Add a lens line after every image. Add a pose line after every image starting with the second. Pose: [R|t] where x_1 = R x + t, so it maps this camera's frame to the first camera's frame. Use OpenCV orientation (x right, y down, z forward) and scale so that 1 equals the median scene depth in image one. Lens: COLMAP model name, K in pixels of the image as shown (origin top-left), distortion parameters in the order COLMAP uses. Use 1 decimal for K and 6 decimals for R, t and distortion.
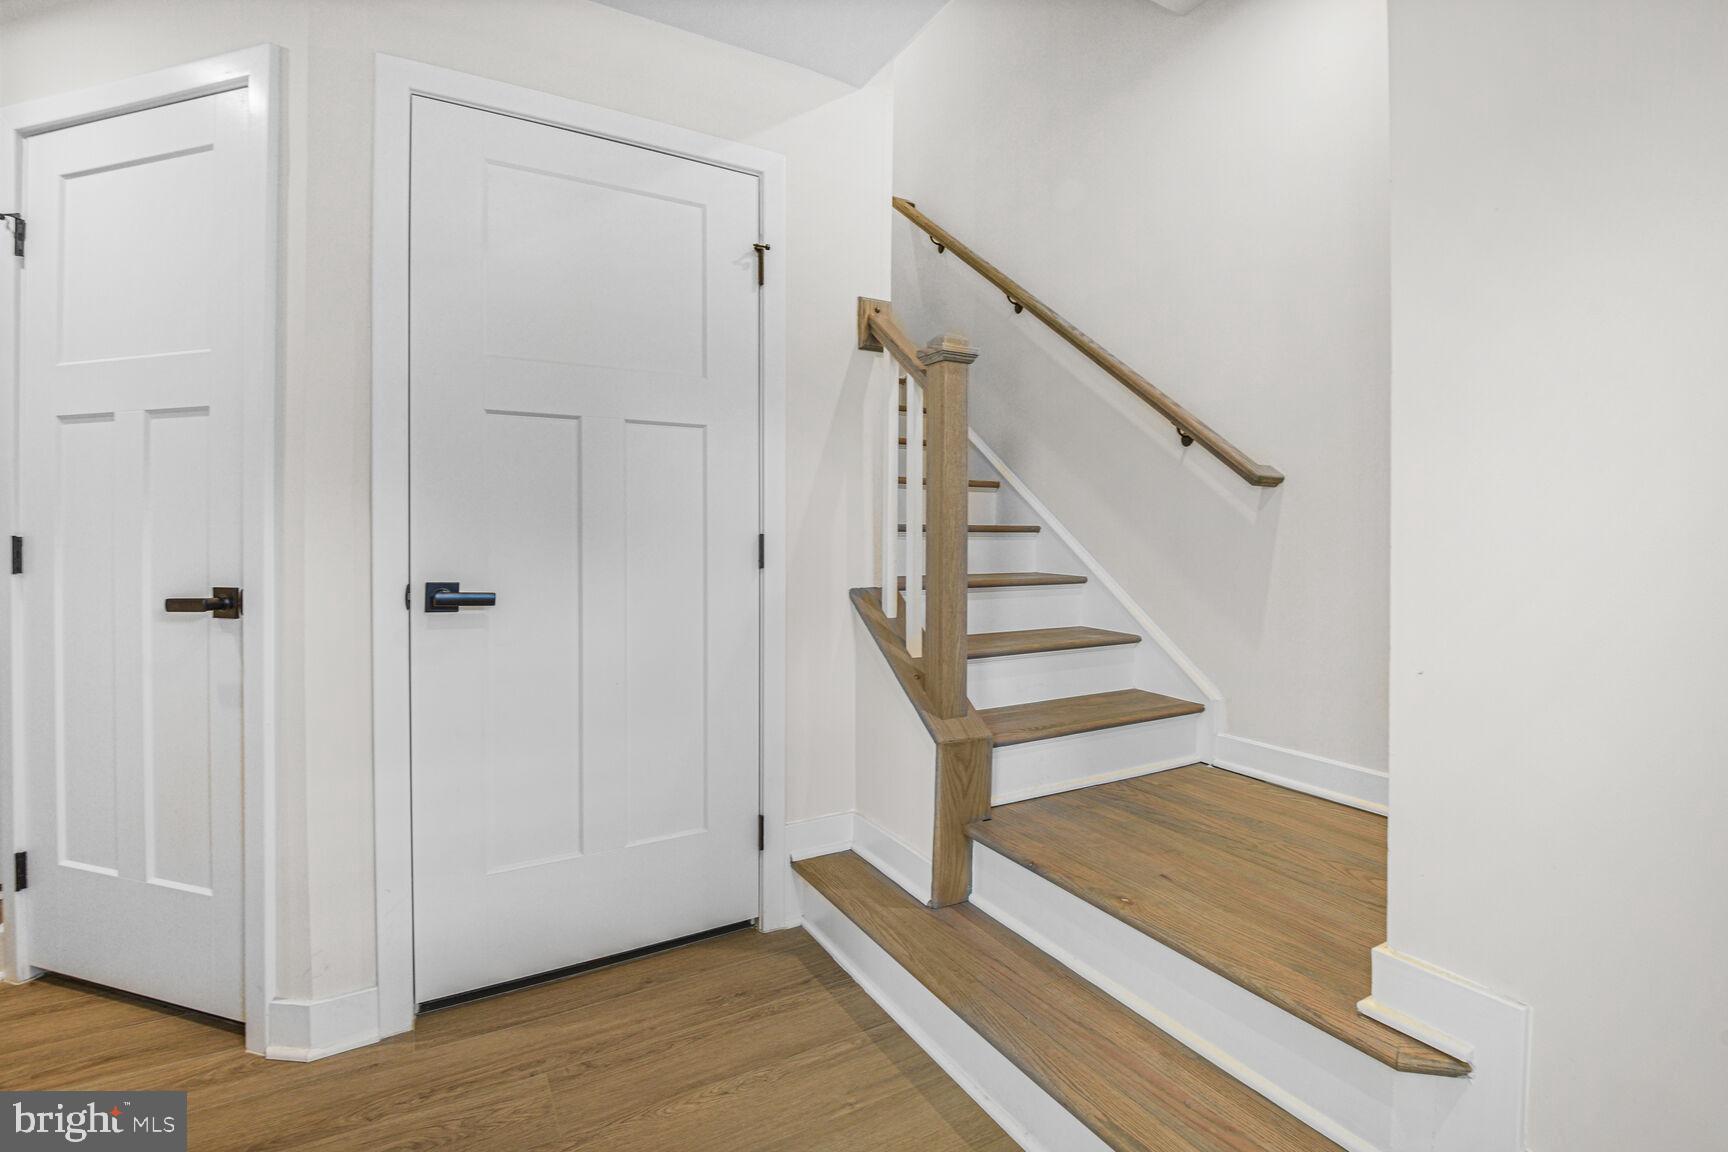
lens RADIAL K [[818.8, 0, 866.4], [0, 818.8, 538.5], [0, 0, 1]] dist [-0.001343, -0.009588]
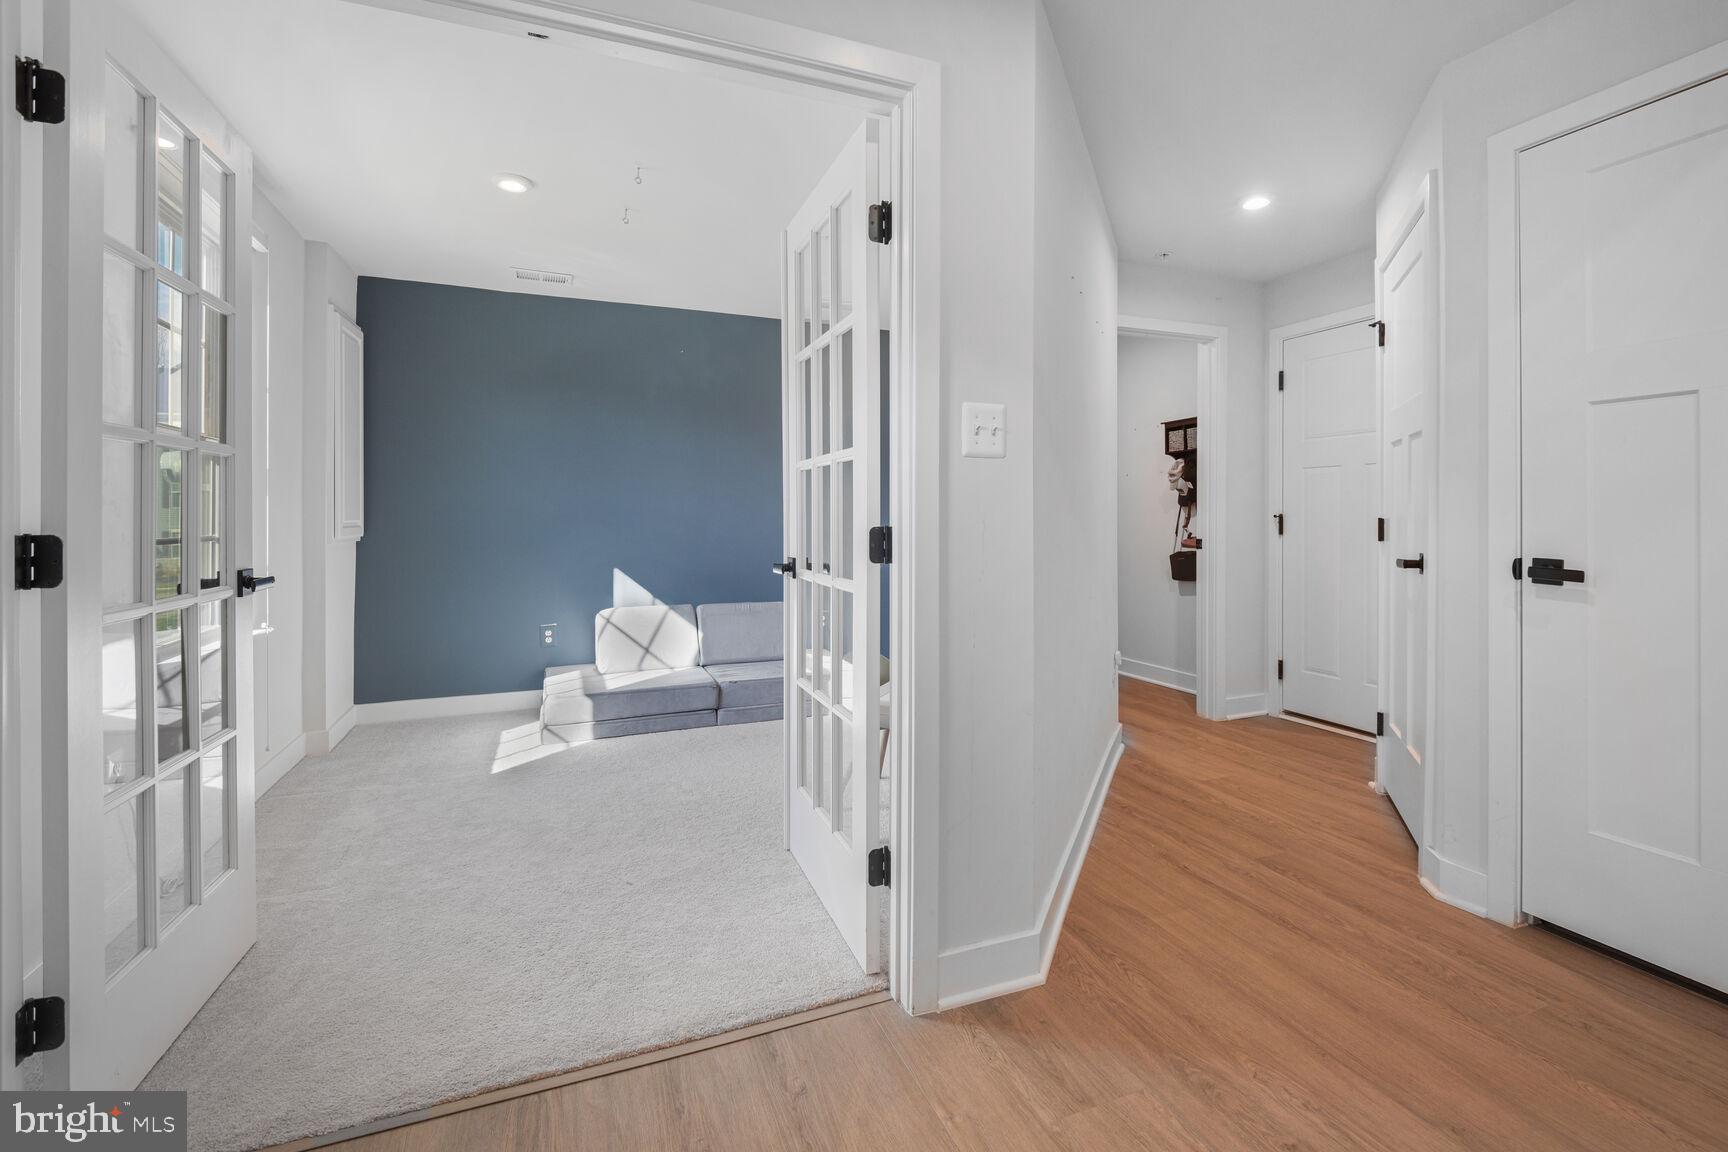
lens RADIAL K [[780.9, 0, 866.5], [0, 780.9, 514.7], [0, 0, 1]] dist [-0.001438, -0.000242]
pose [[-0.146351, -0.003605, -0.989226, 0.726852], [-0.004905, 0.999984, -0.002918, 0.000332], [0.989221, 0.004425, -0.146367, 0.220295]]
